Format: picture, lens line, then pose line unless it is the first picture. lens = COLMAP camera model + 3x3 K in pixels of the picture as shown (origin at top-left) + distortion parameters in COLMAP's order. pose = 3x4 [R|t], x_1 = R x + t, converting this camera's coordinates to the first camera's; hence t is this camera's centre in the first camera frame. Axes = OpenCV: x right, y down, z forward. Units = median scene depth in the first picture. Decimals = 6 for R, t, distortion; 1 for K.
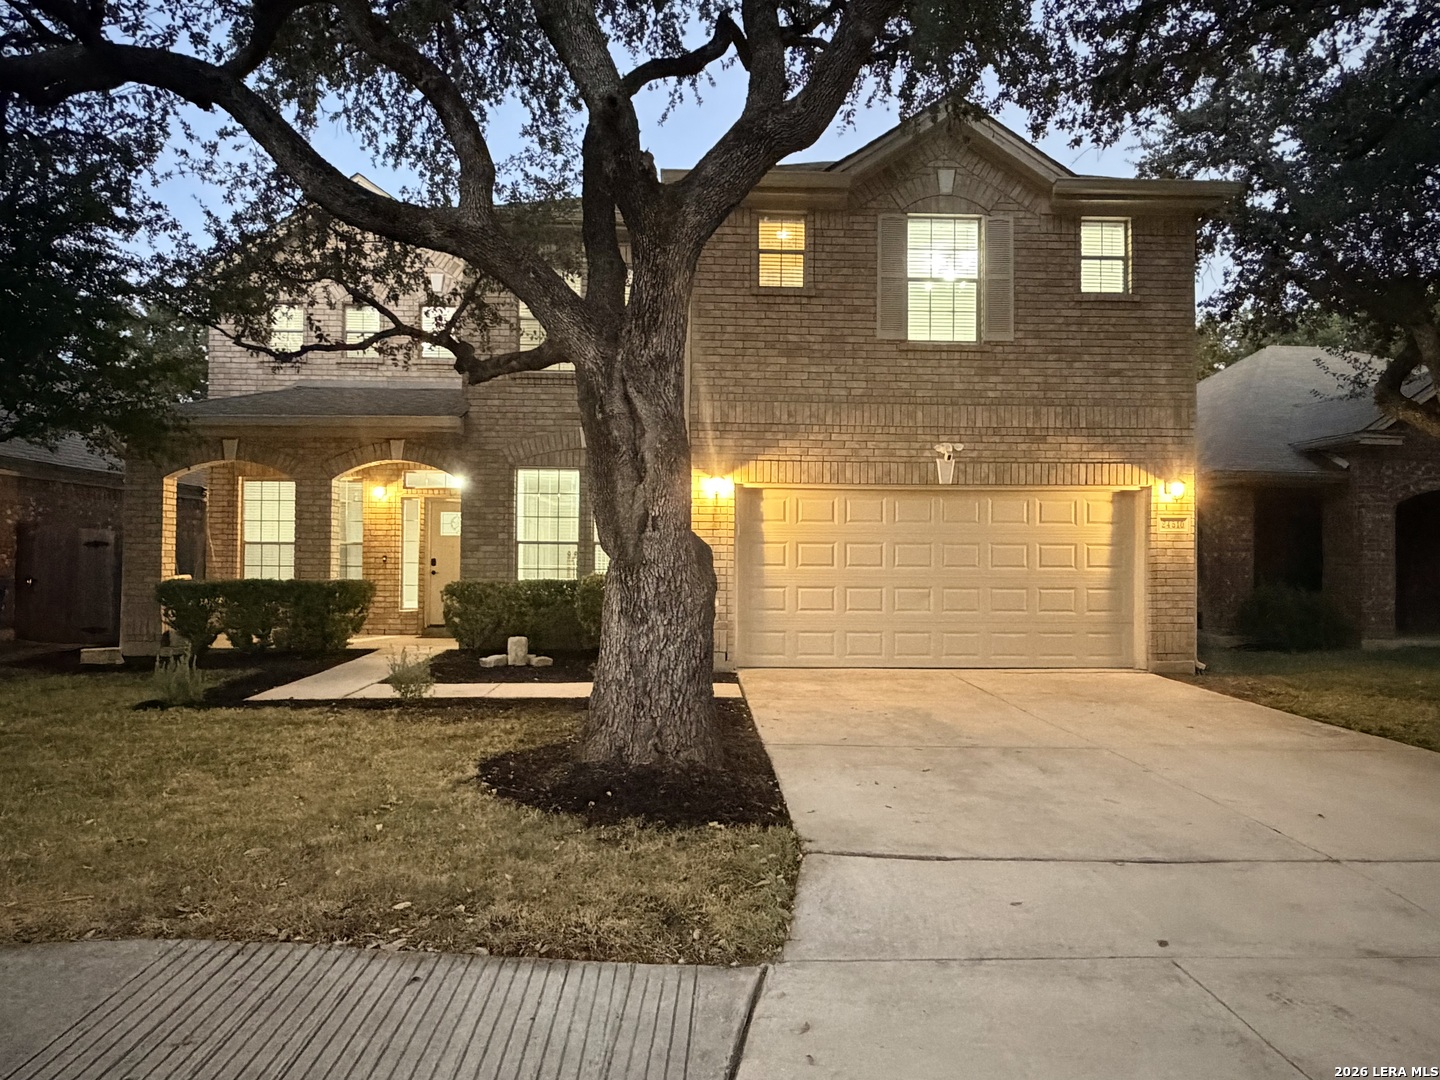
lens RADIAL K [[926.6, 0, 707.8], [0, 926.6, 548.4], [0, 0, 1]] dist [0.000979, -0.000046]
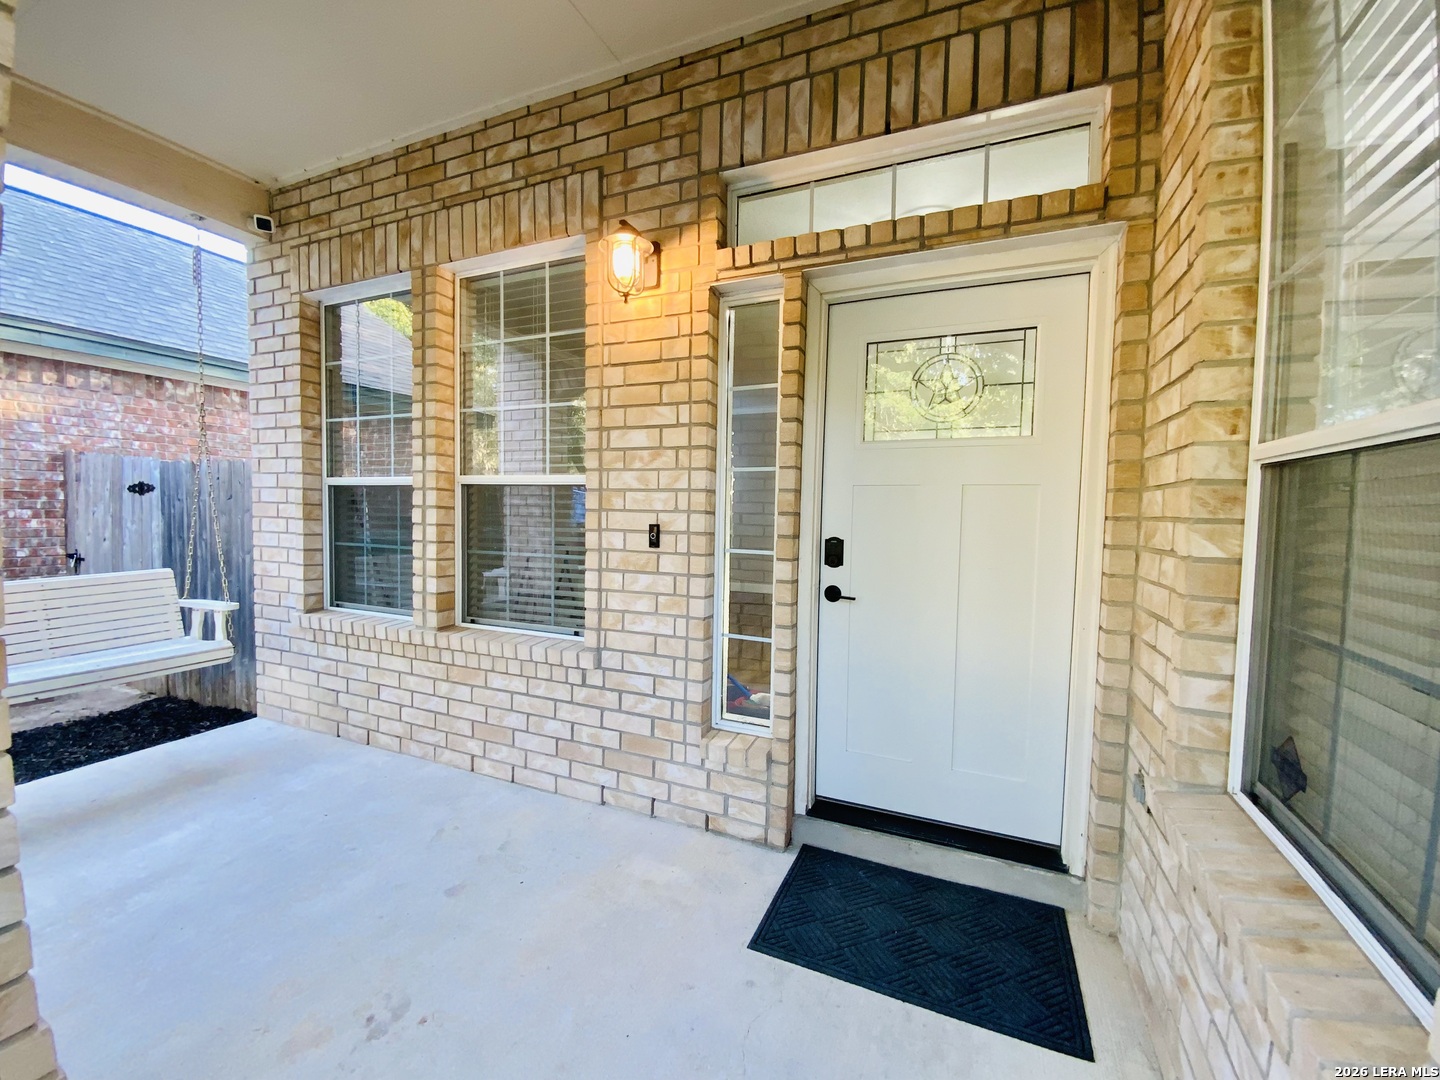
lens RADIAL K [[593.5, 0, 717.5], [0, 593.5, 541.8], [0, 0, 1]] dist [0.009057, -0.010083]
pose [[0.906742, 0.030331, -0.420593, -0.357447], [0.000482, 0.997335, 0.072961, 0.000901], [0.421685, -0.066360, 0.904311, 1.171111]]
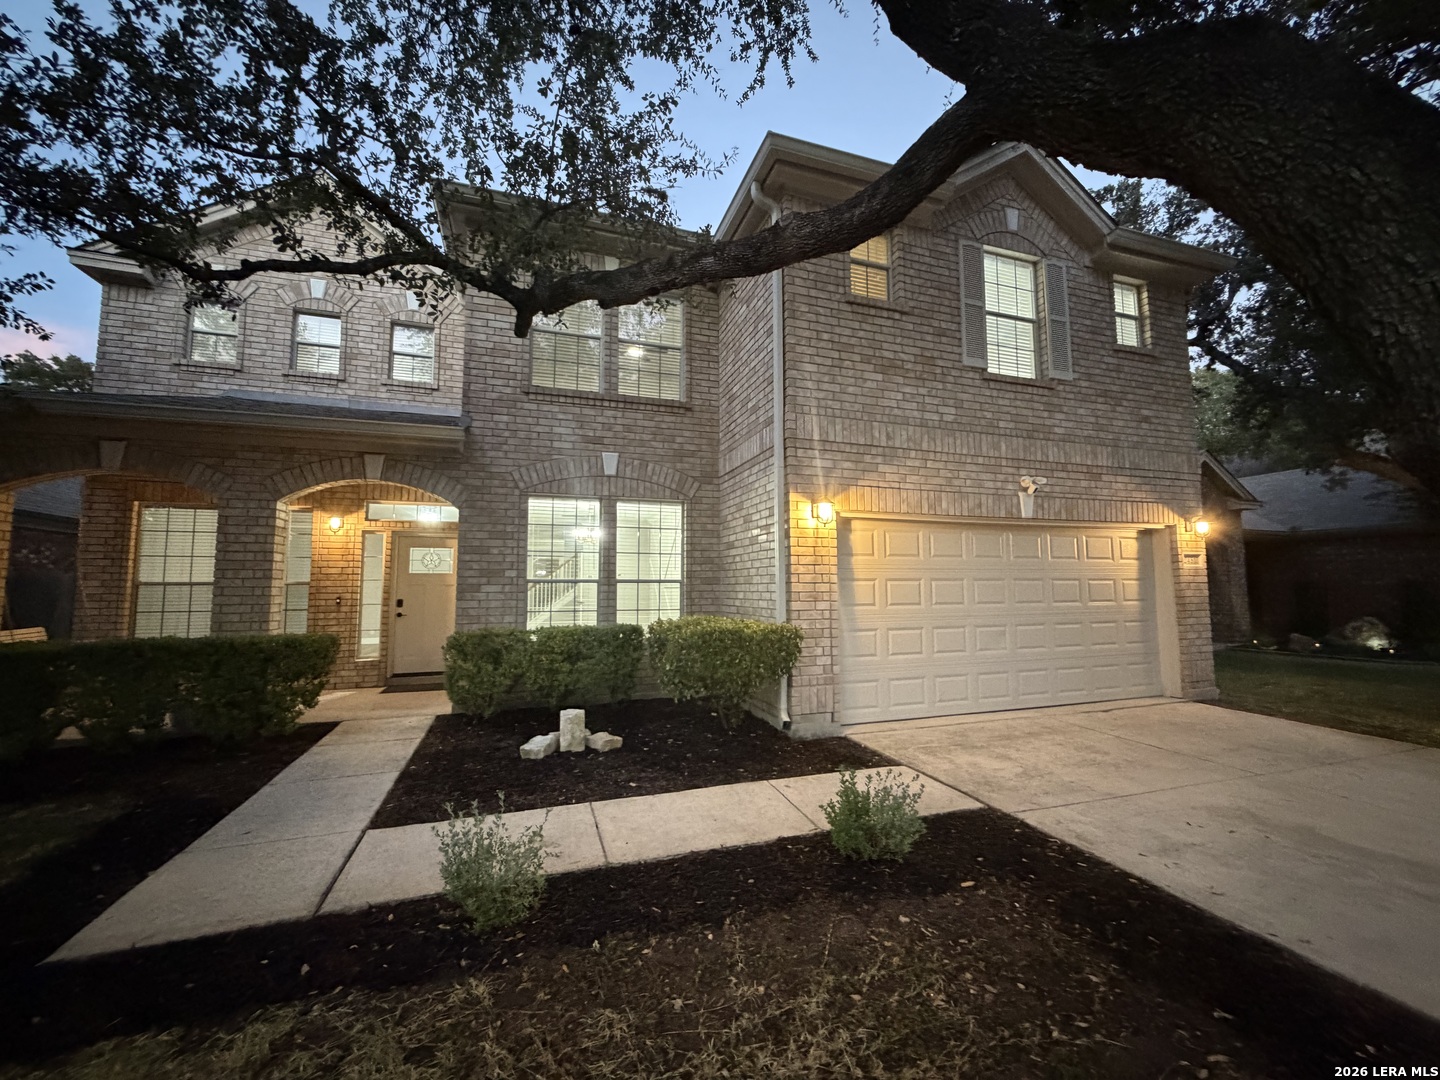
lens RADIAL K [[583.5, 0, 720.1], [0, 583.5, 541.5], [0, 0, 1]] dist [-0.002059, 0.002594]
pose [[0.957103, 0.011973, 0.289499, -0.226045], [0.007669, 0.997749, -0.066619, -0.006738], [-0.289645, 0.065981, 0.954857, 0.507336]]
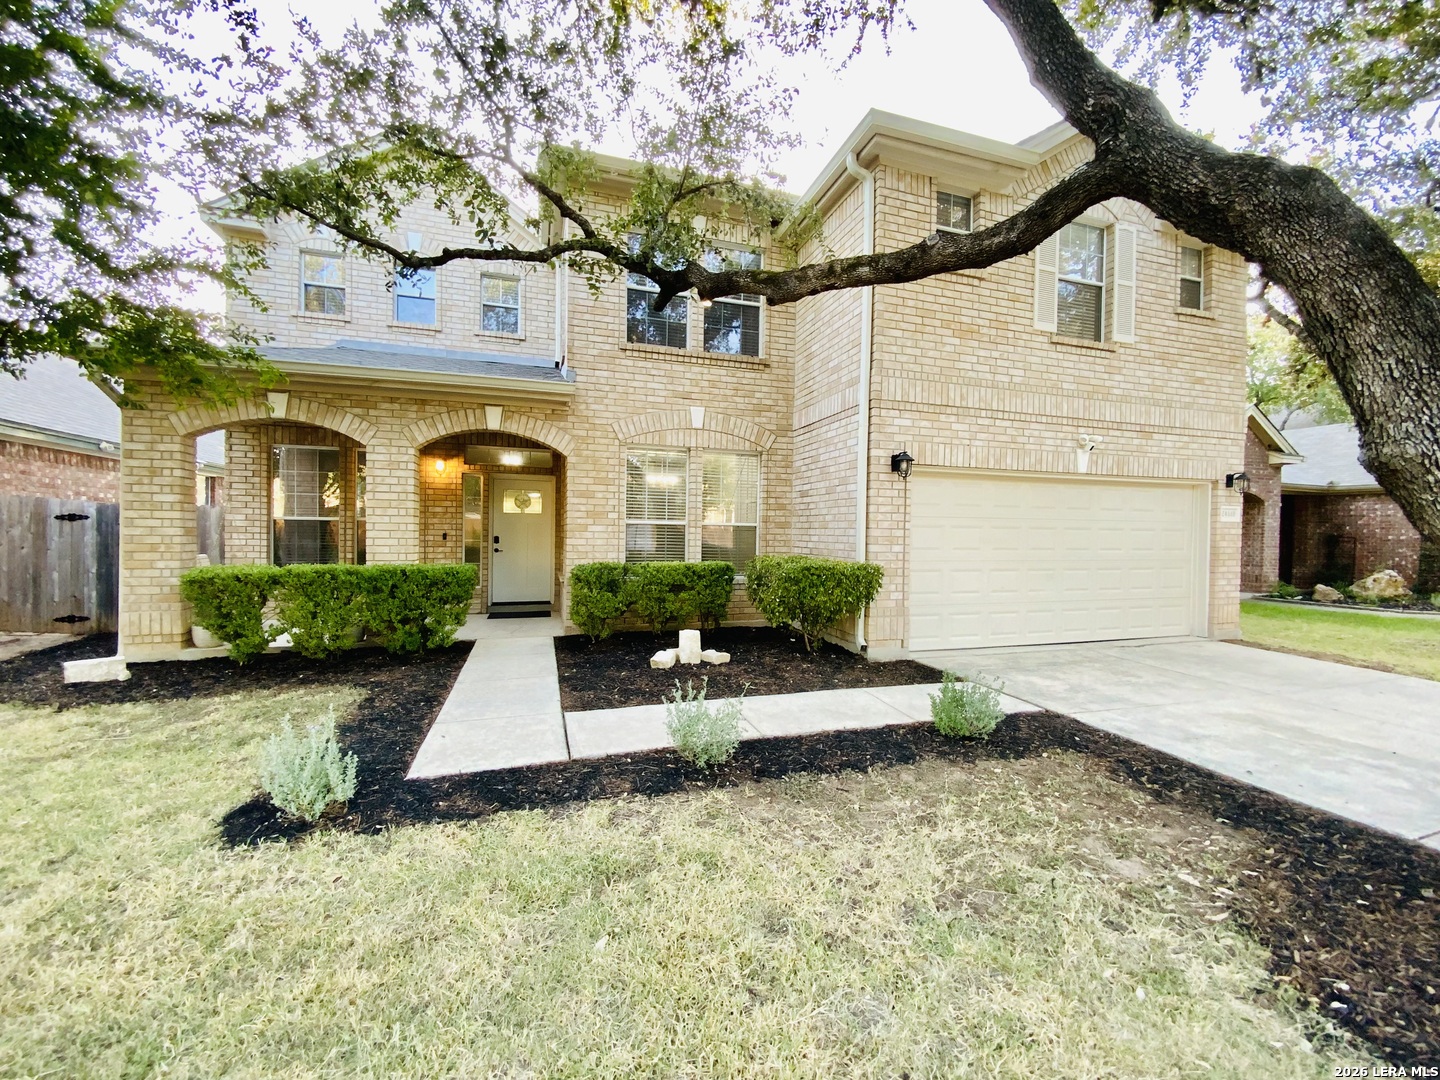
lens RADIAL K [[593.5, 0, 724.9], [0, 593.5, 545.4], [0, 0, 1]] dist [0.009057, -0.010083]
pose [[0.962712, -0.000079, 0.270527, -0.322296], [-0.010242, 0.999272, 0.036741, -0.007239], [-0.270333, -0.038142, 0.962011, 0.445239]]
